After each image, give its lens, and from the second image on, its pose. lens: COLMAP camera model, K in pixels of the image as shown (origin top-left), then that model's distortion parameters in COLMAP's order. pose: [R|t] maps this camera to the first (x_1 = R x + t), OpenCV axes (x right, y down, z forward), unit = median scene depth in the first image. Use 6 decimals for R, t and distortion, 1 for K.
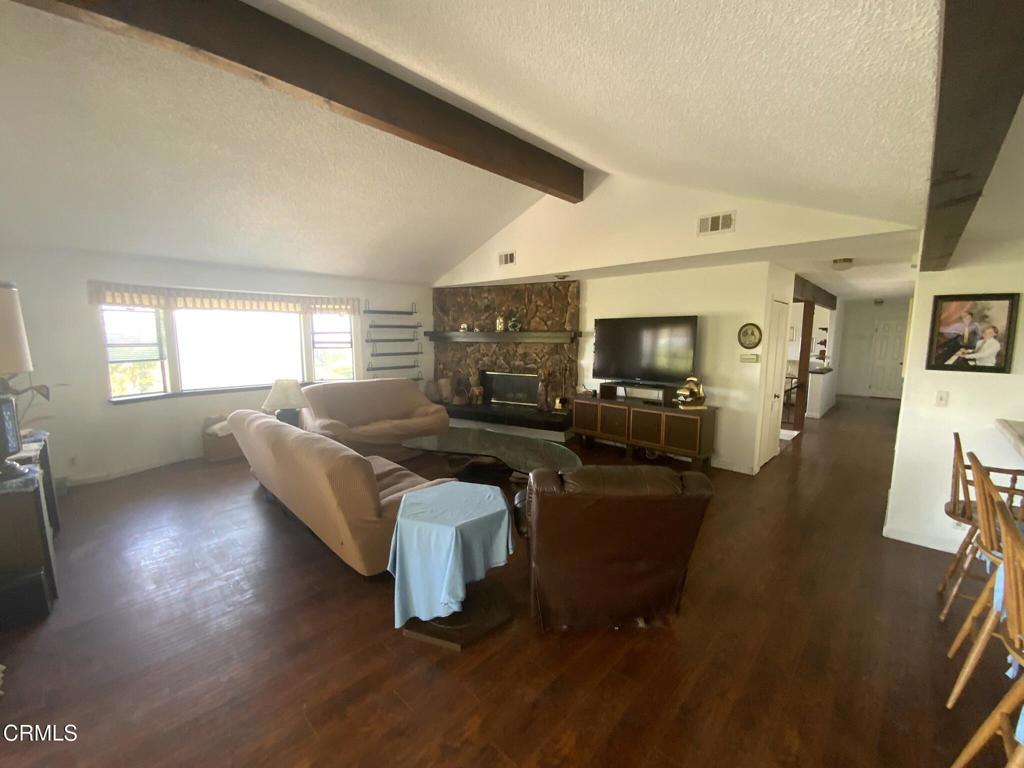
lens RADIAL K [[417.8, 0, 530.6], [0, 417.8, 384.6], [0, 0, 1]] dist [-0.013729, -0.000442]
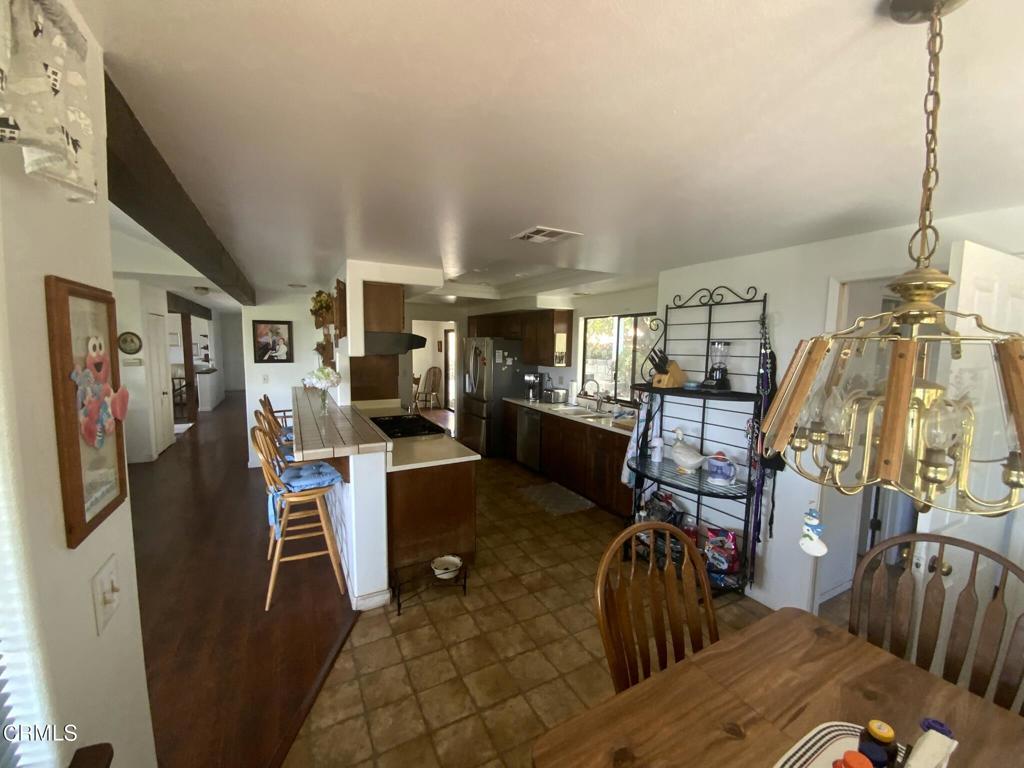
lens RADIAL K [[417.8, 0, 511.1], [0, 417.8, 386.9], [0, 0, 1]] dist [-0.013729, -0.000442]
pose [[0.338766, -0.099022, 0.935645, -0.158861], [0.103344, 0.992345, 0.067605, 0.028661], [-0.935178, 0.073791, 0.346407, -0.303453]]
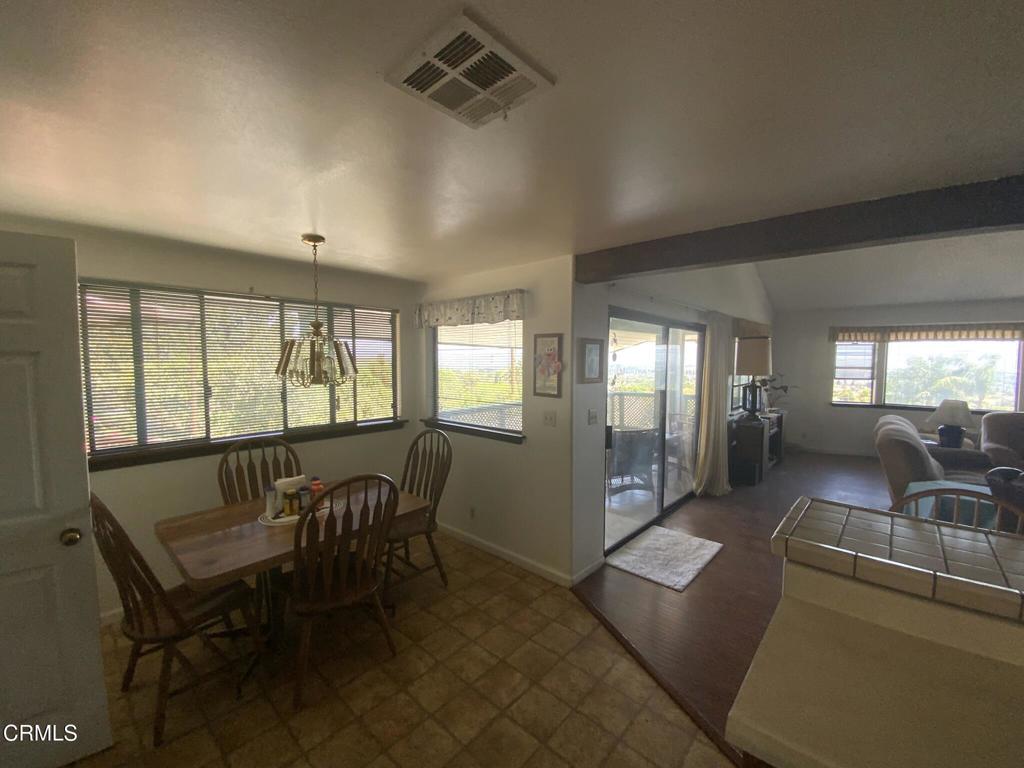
lens RADIAL K [[417.8, 0, 513.8], [0, 417.8, 383.1], [0, 0, 1]] dist [-0.013729, -0.000442]
pose [[-0.013558, 0.047957, -0.998757, 0.473960], [-0.133334, 0.989842, 0.049339, 0.040968], [0.990978, 0.133838, -0.007026, -0.155462]]
